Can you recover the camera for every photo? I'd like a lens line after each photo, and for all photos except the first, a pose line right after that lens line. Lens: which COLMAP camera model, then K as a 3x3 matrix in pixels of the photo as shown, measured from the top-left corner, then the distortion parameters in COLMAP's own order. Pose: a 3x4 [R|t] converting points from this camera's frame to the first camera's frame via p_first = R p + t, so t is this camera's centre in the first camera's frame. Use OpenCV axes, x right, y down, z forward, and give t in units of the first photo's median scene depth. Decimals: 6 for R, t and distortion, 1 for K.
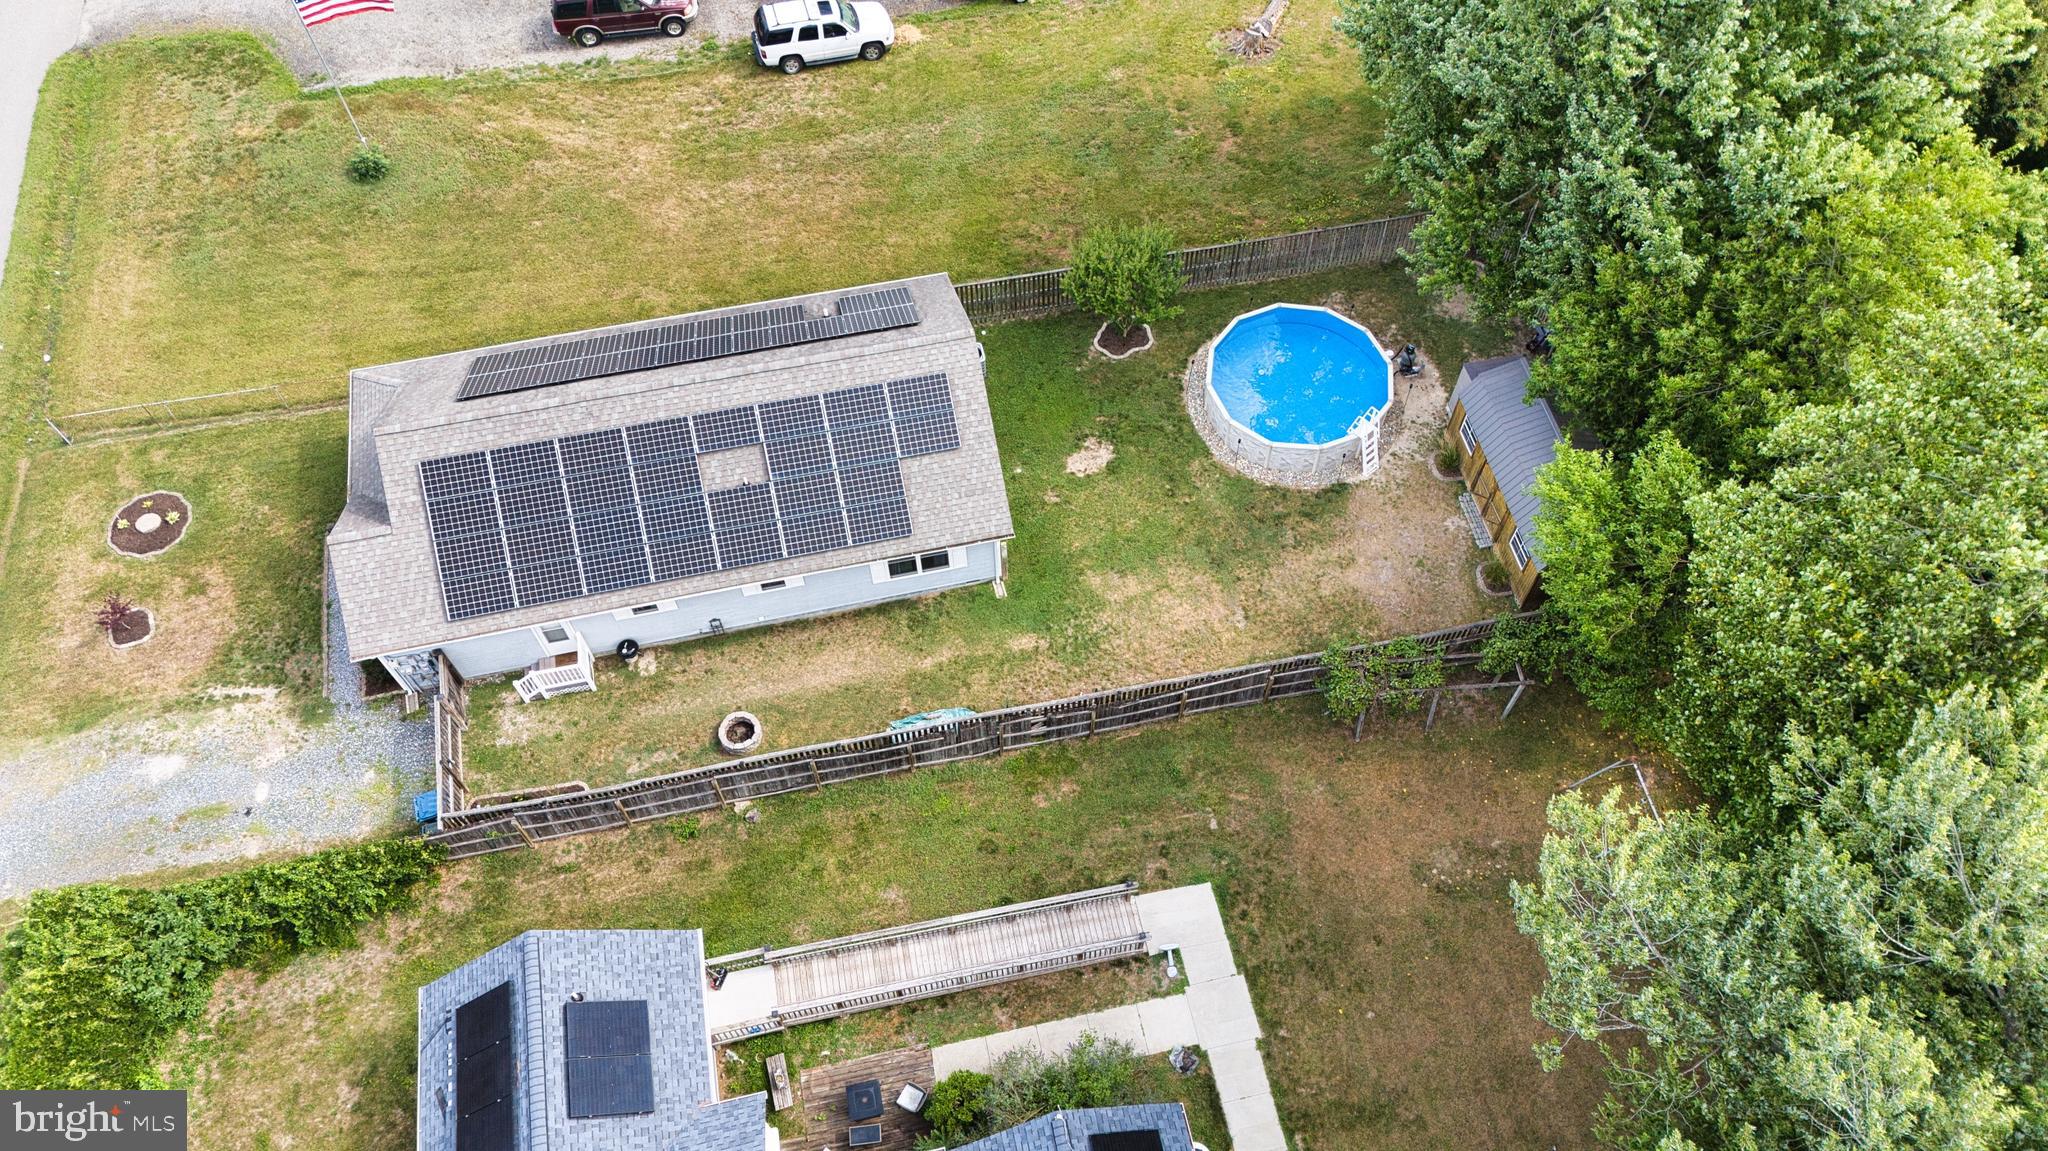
lens RADIAL K [[1445.5, 0, 1033.2], [0, 1445.5, 575.5], [0, 0, 1]] dist [0.056618, -0.047840]
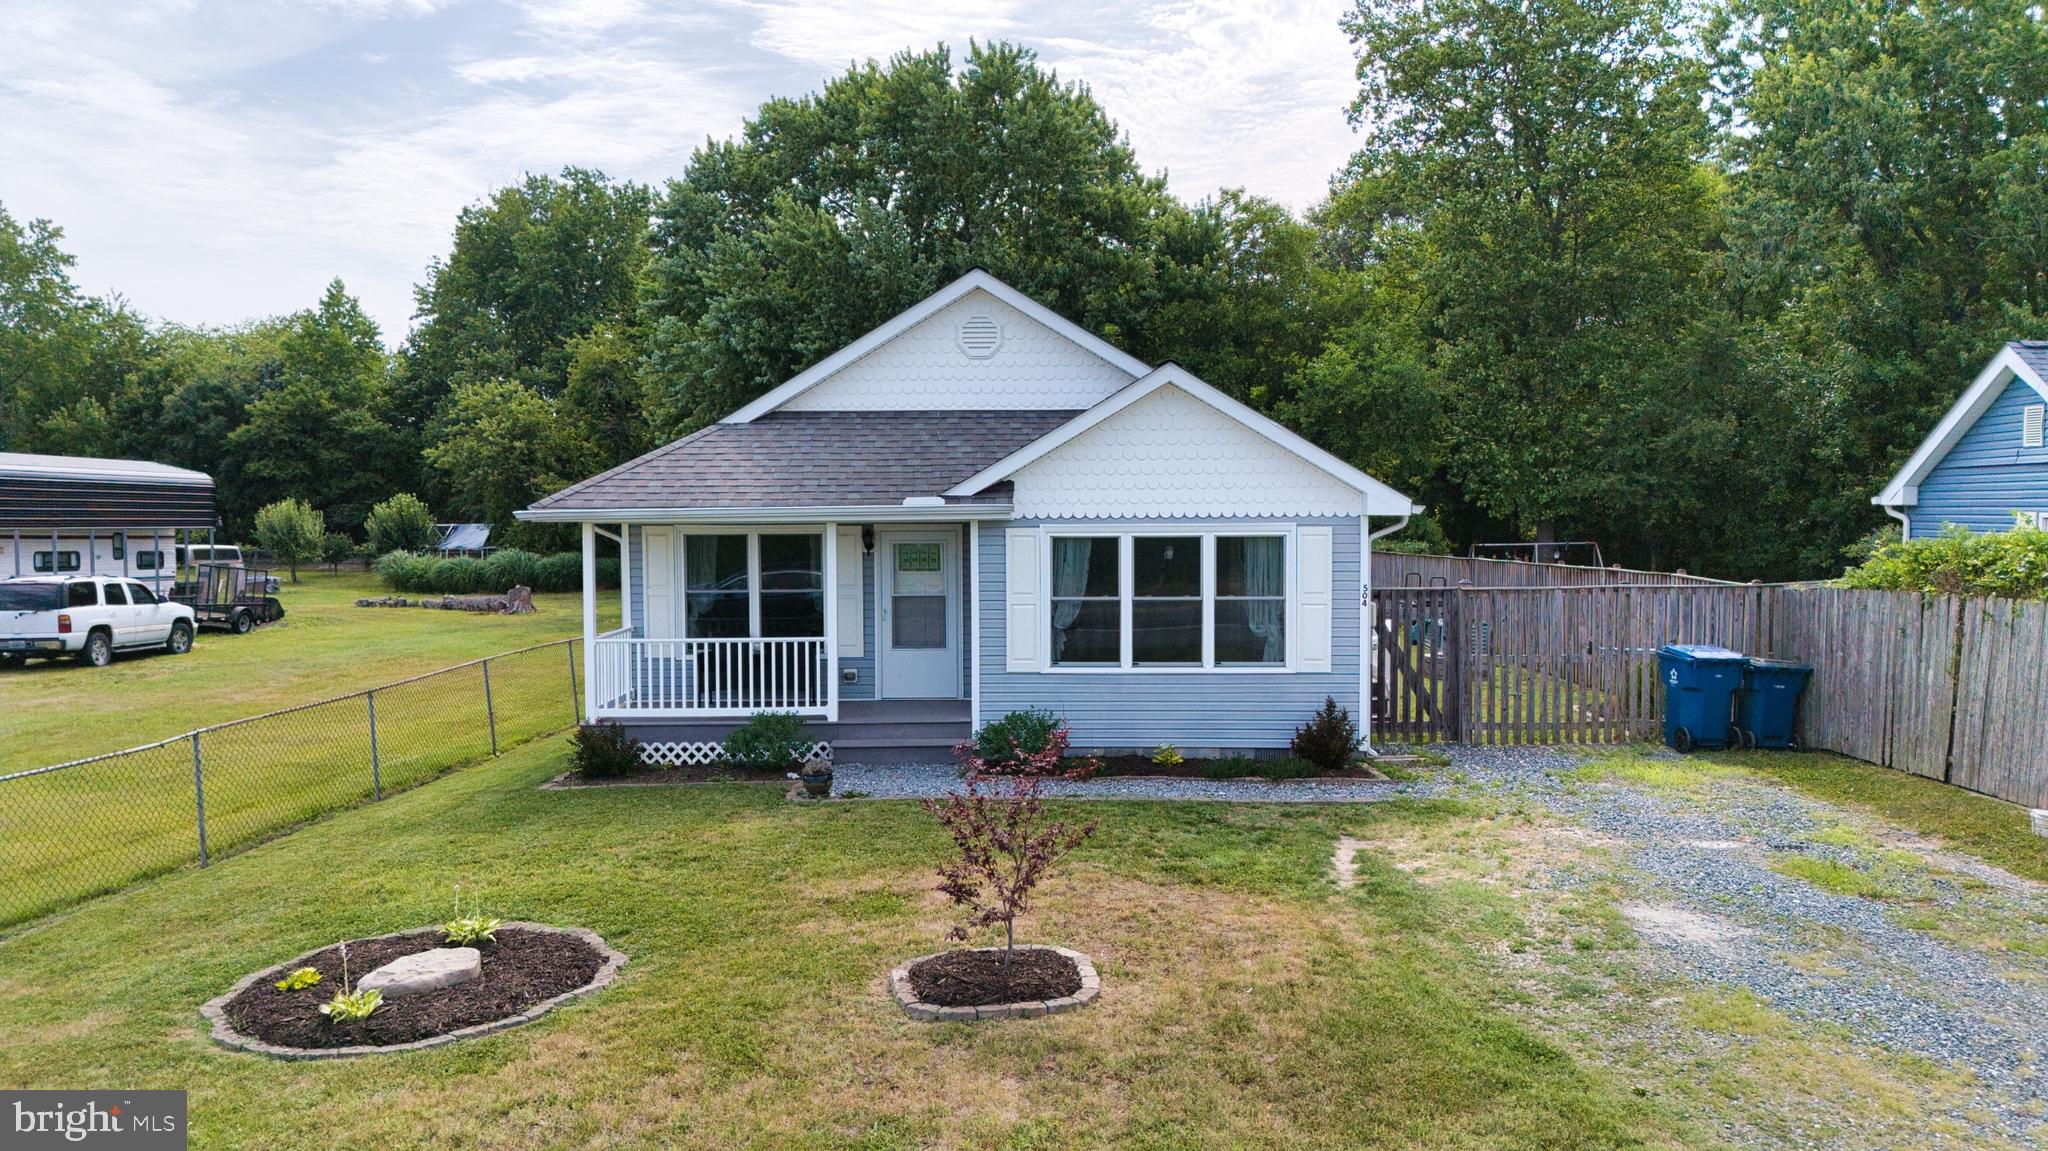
lens RADIAL K [[1445.5, 0, 1036.9], [0, 1445.5, 624.8], [0, 0, 1]] dist [0.056618, -0.047840]
pose [[0.236433, -0.073136, 0.968892, -0.783858], [0.828336, 0.536405, -0.161644, 0.045421], [-0.507896, 0.840786, 0.187405, 0.873825]]
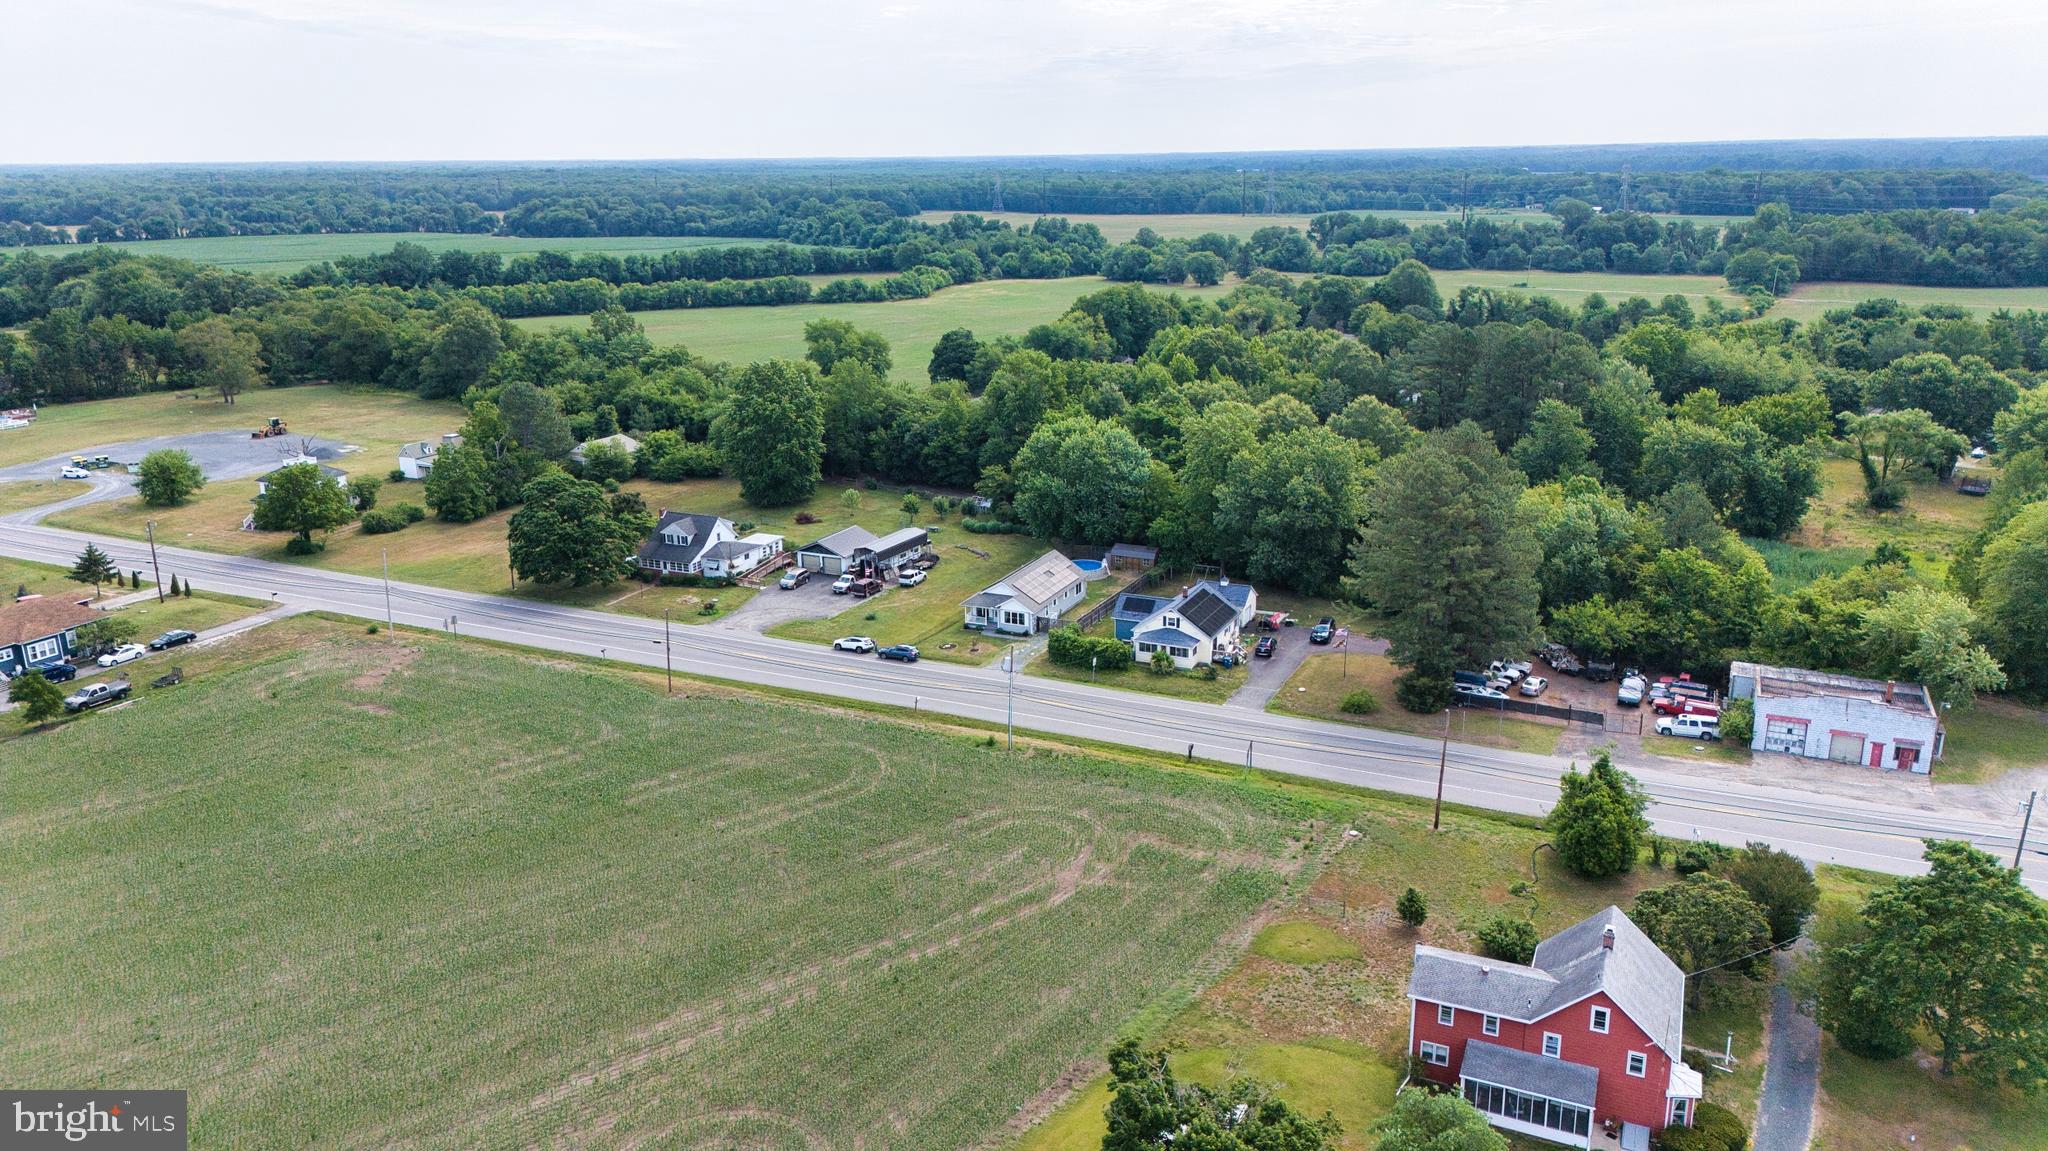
lens RADIAL K [[1445.5, 0, 1023.8], [0, 1445.5, 576.1], [0, 0, 1]] dist [0.056618, -0.047840]
pose [[0.607423, -0.223059, 0.762419, -3.398033], [0.682337, 0.637953, -0.356976, 1.370579], [-0.406761, 0.737062, 0.539709, -1.317178]]
